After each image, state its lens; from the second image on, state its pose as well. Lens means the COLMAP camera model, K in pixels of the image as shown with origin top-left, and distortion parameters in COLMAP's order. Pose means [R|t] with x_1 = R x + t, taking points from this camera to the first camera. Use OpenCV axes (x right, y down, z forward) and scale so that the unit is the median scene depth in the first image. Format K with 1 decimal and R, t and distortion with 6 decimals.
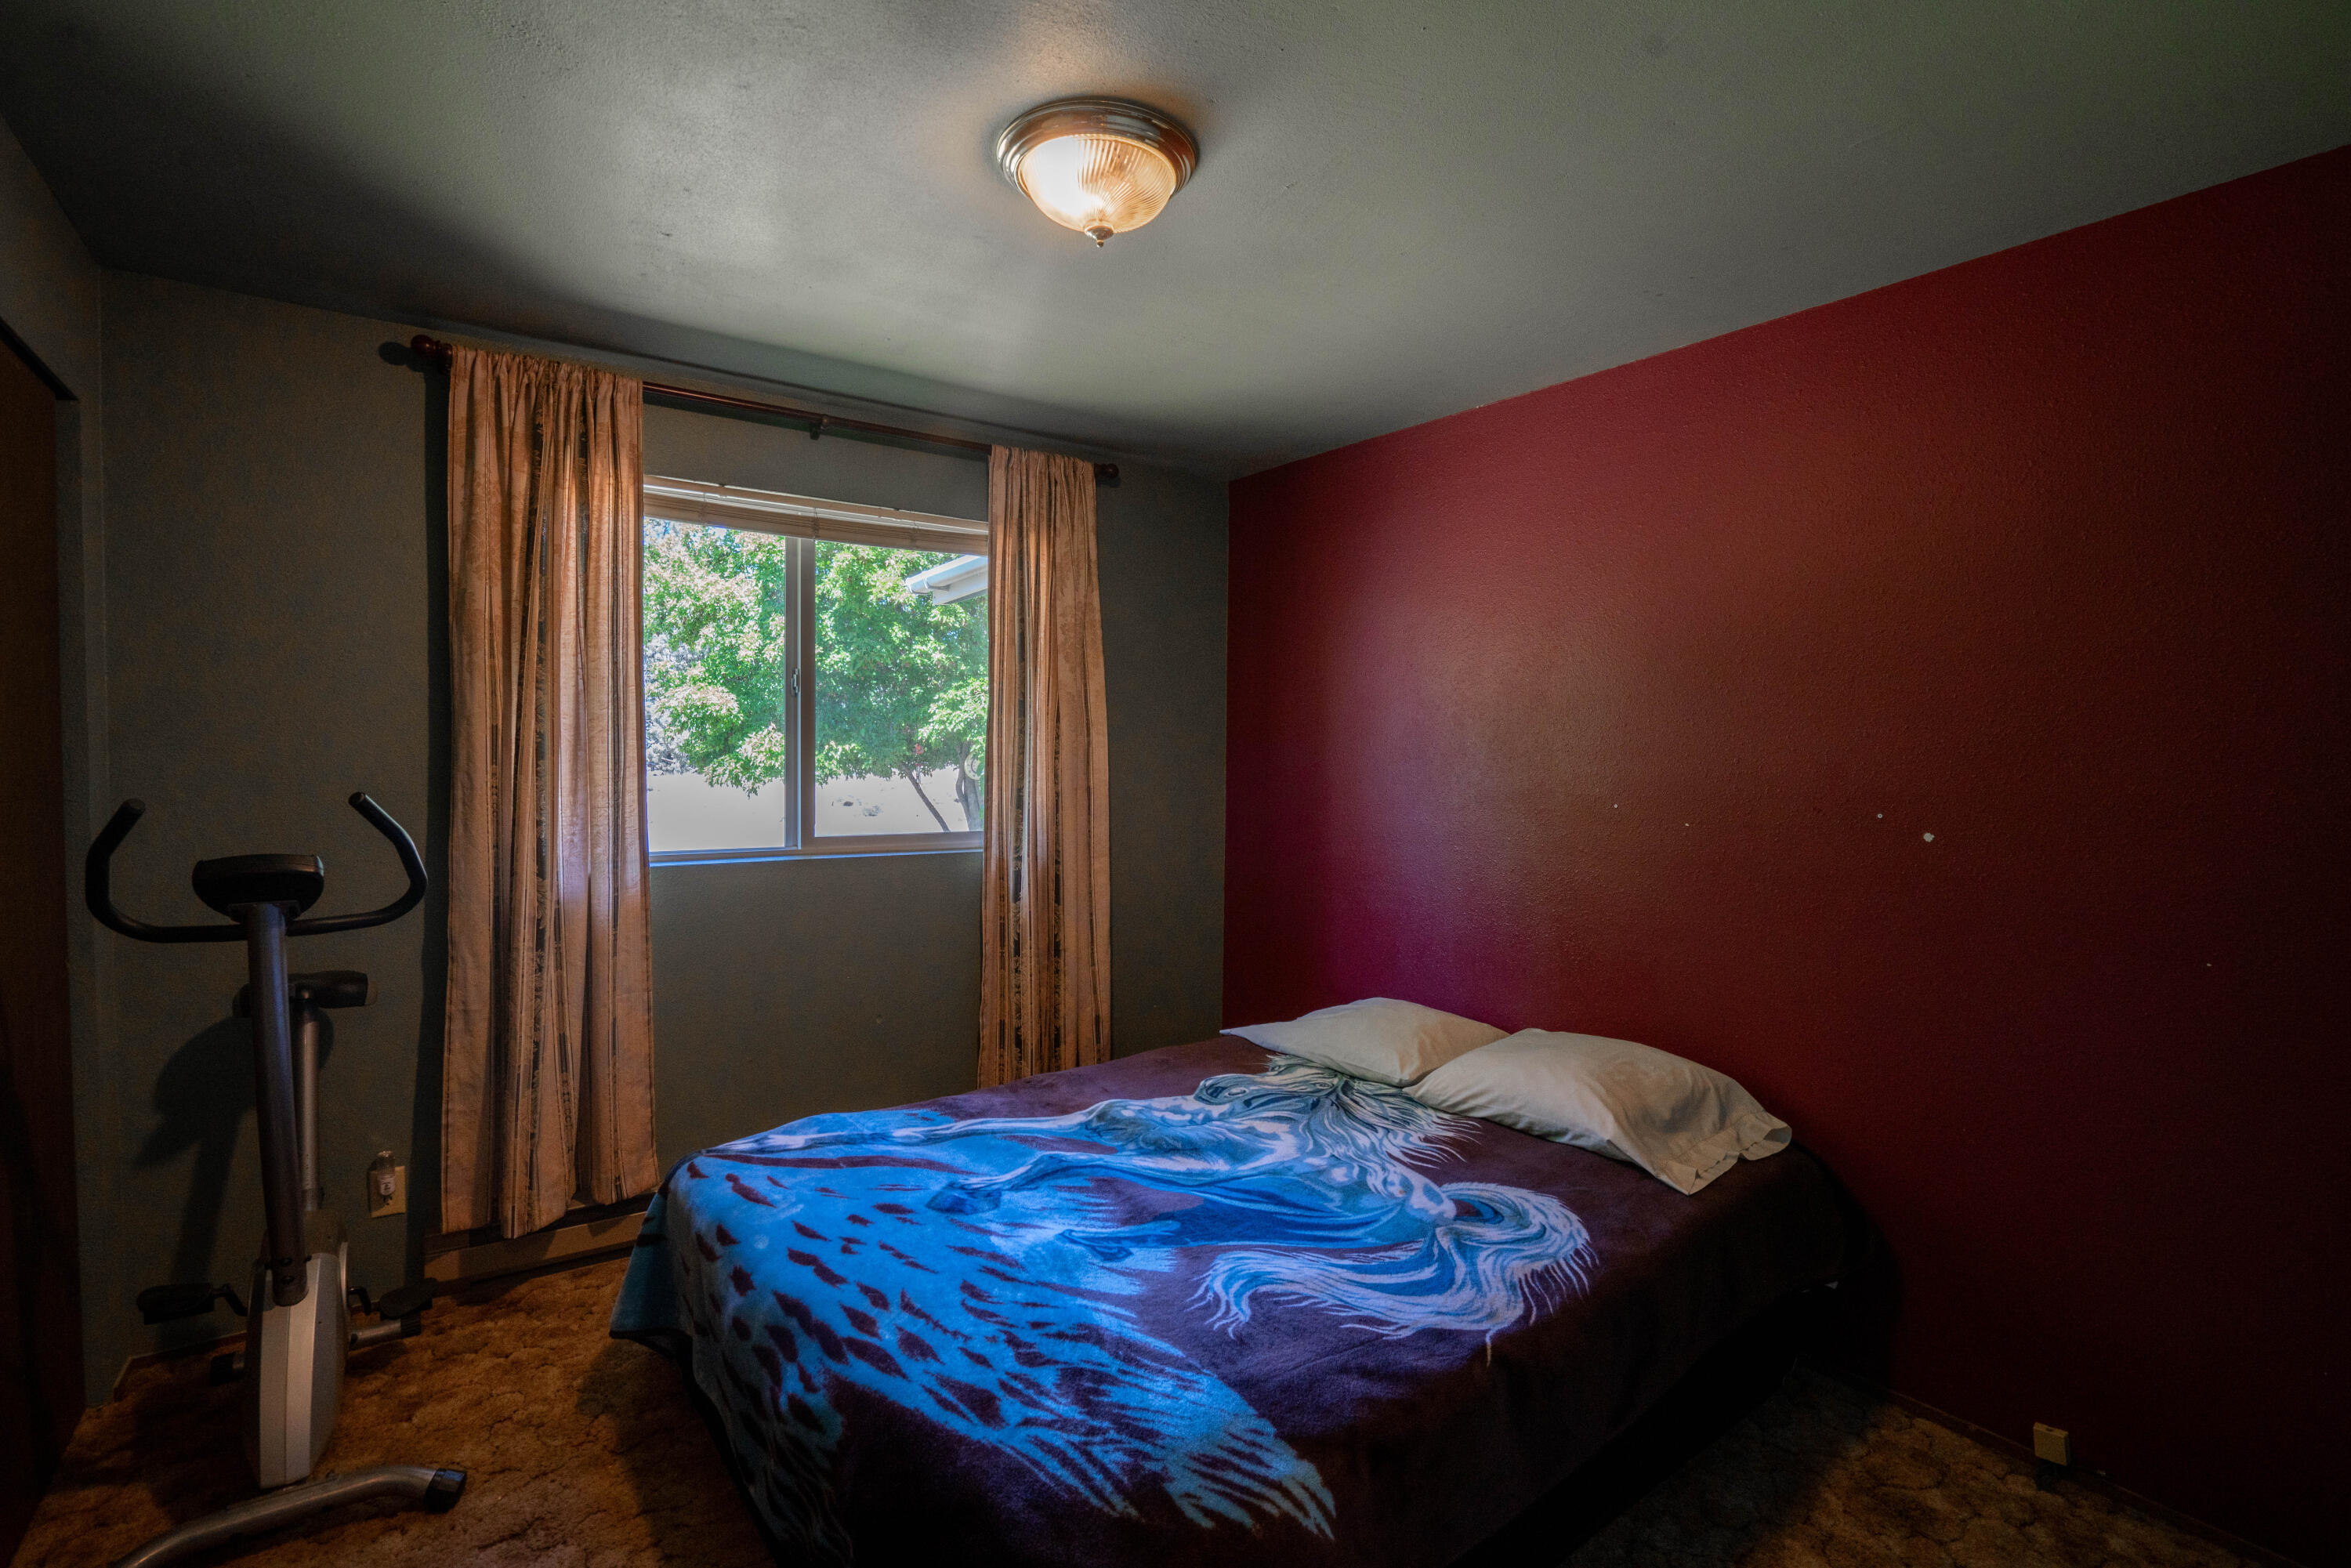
lens RADIAL K [[1095.7, 0, 1176.1], [0, 1095.7, 795.2], [0, 0, 1]] dist [-0.035651, 0.008498]
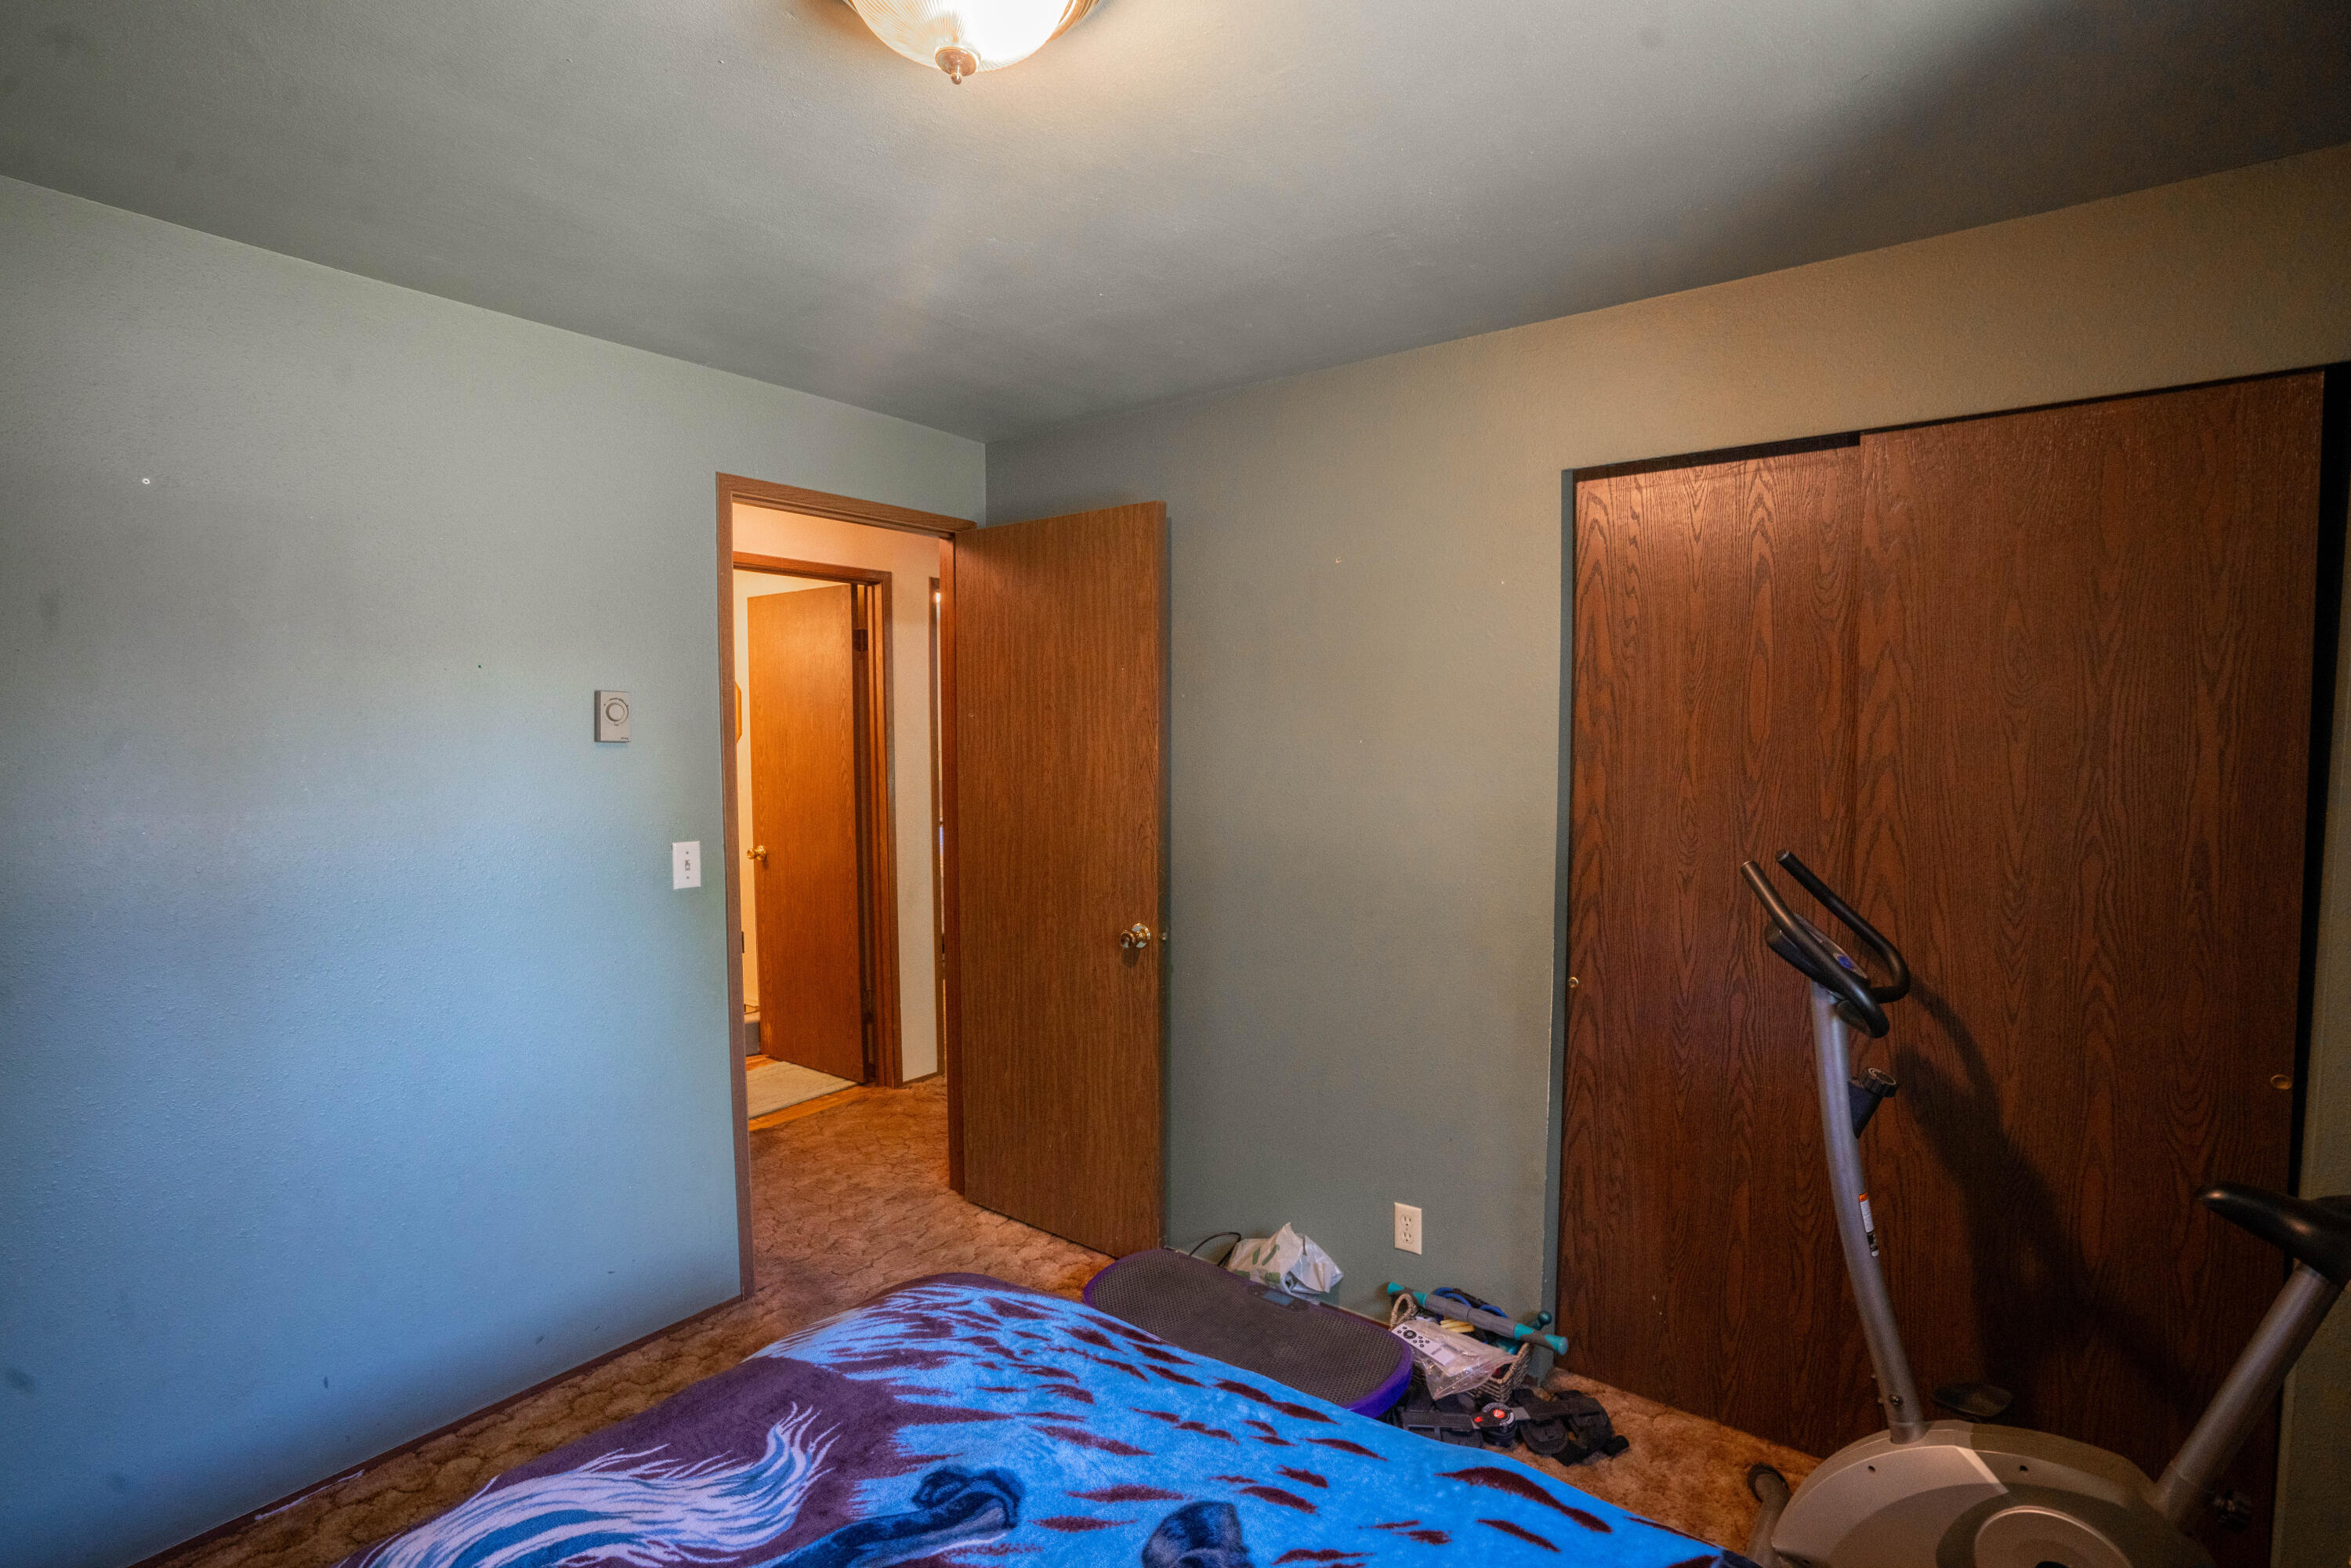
lens RADIAL K [[1095.7, 0, 1175.2], [0, 1095.7, 777.0], [0, 0, 1]] dist [-0.035651, 0.008498]
pose [[-0.960769, 0.011420, -0.277114, -0.015933], [-0.002785, 0.998704, 0.050812, -0.126636], [0.277335, 0.049590, -0.959493, 1.907601]]
